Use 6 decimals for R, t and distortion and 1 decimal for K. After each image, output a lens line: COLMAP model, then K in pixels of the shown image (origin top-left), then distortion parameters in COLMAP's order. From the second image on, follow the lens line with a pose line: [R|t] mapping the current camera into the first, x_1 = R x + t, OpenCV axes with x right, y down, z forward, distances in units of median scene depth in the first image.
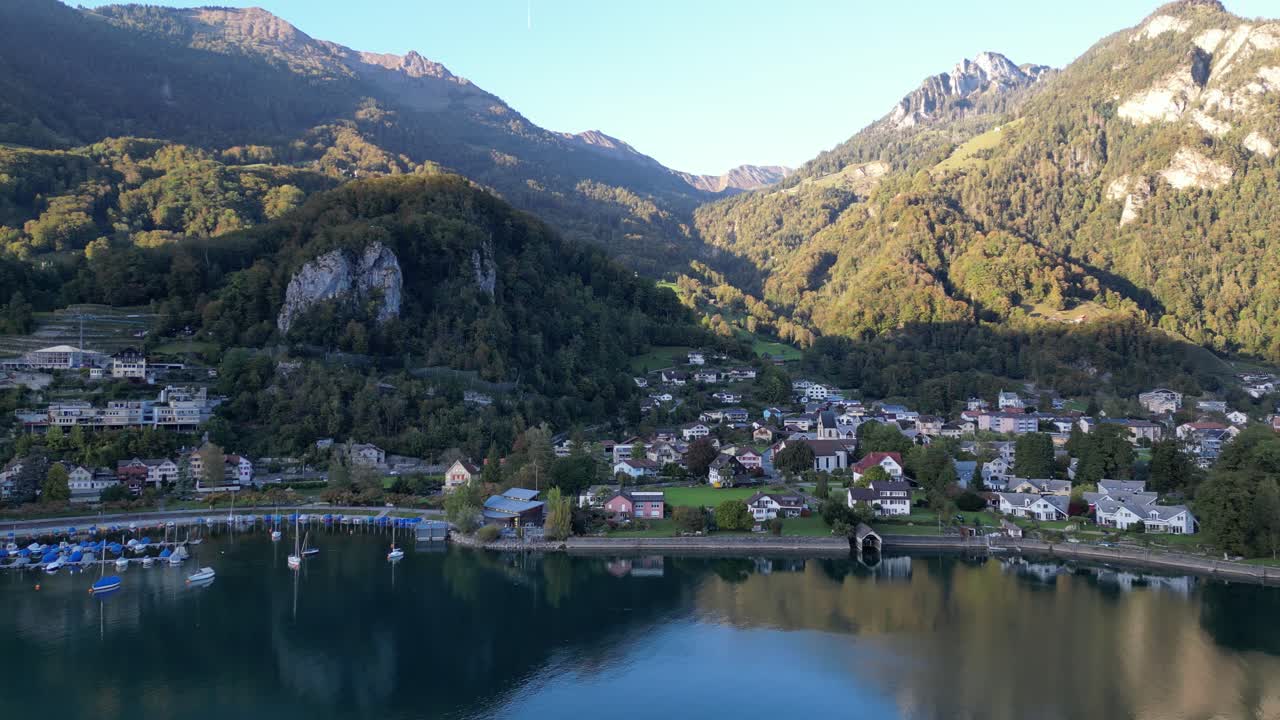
lens RADIAL K [[923.9, 0, 645.6], [0, 923.9, 356.4], [0, 0, 1]] dist [0.087810, -0.087103]
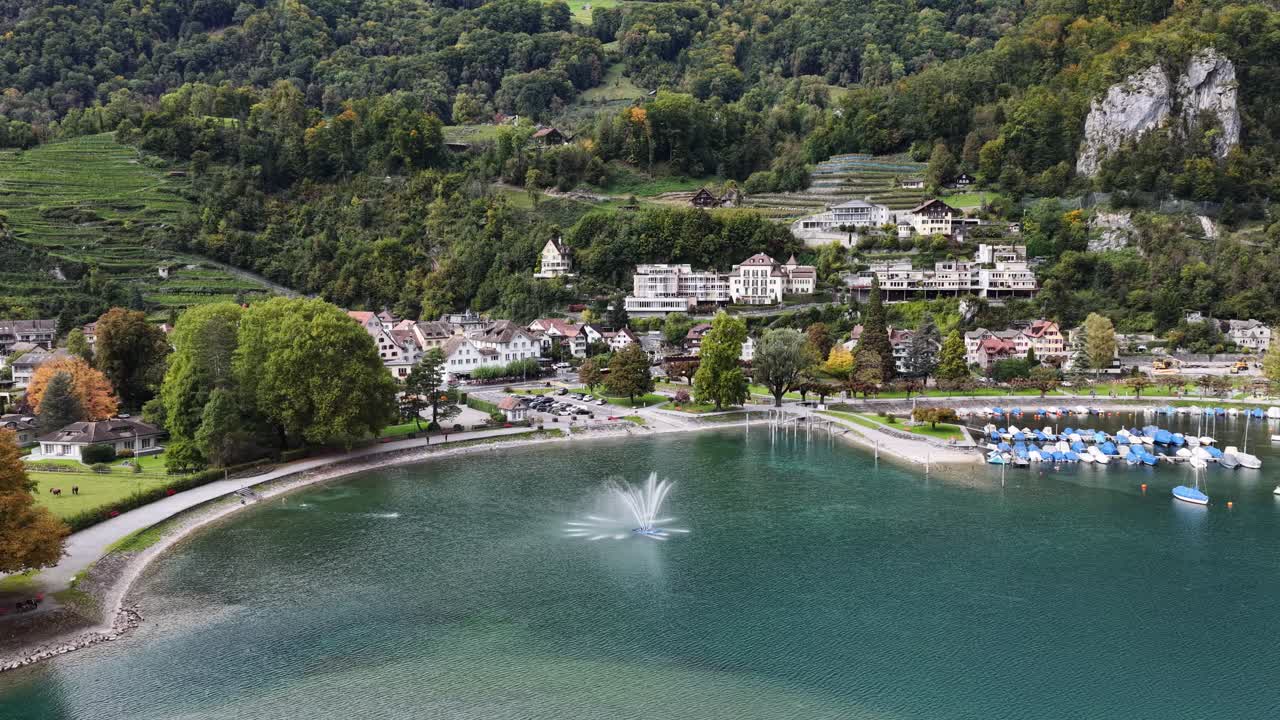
lens RADIAL K [[1077.1, 0, 643.0], [0, 1077.1, 362.7], [0, 0, 1]] dist [0.002640, 0.004559]
pose [[0.863158, 0.045486, -0.502881, -0.238892], [0.023573, 0.991218, 0.130118, 0.002739], [0.504383, -0.124167, 0.854506, 0.002603]]
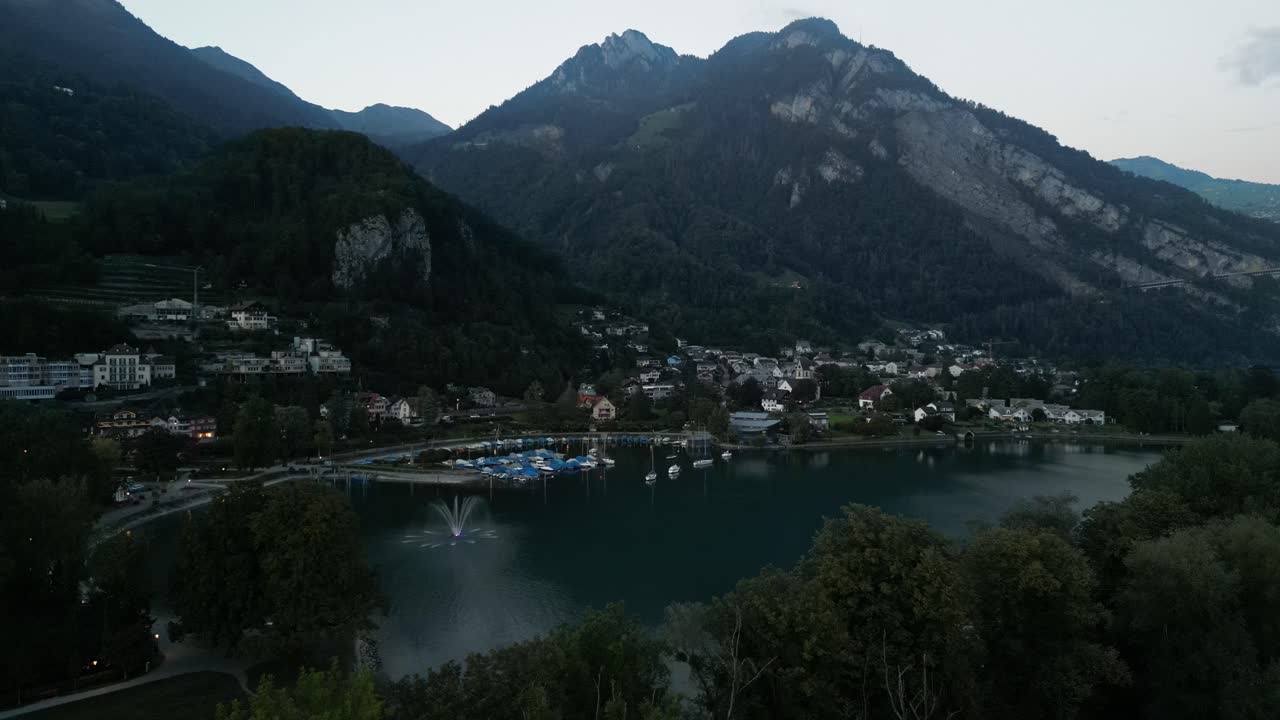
lens RADIAL K [[923.9, 0, 645.6], [0, 923.9, 356.4], [0, 0, 1]] dist [0.087810, -0.087103]
pose [[0.911800, -0.003157, 0.410622, -0.500467], [-0.020593, 0.998361, 0.053402, -0.011234], [-0.410117, -0.057148, 0.910241, -0.142176]]
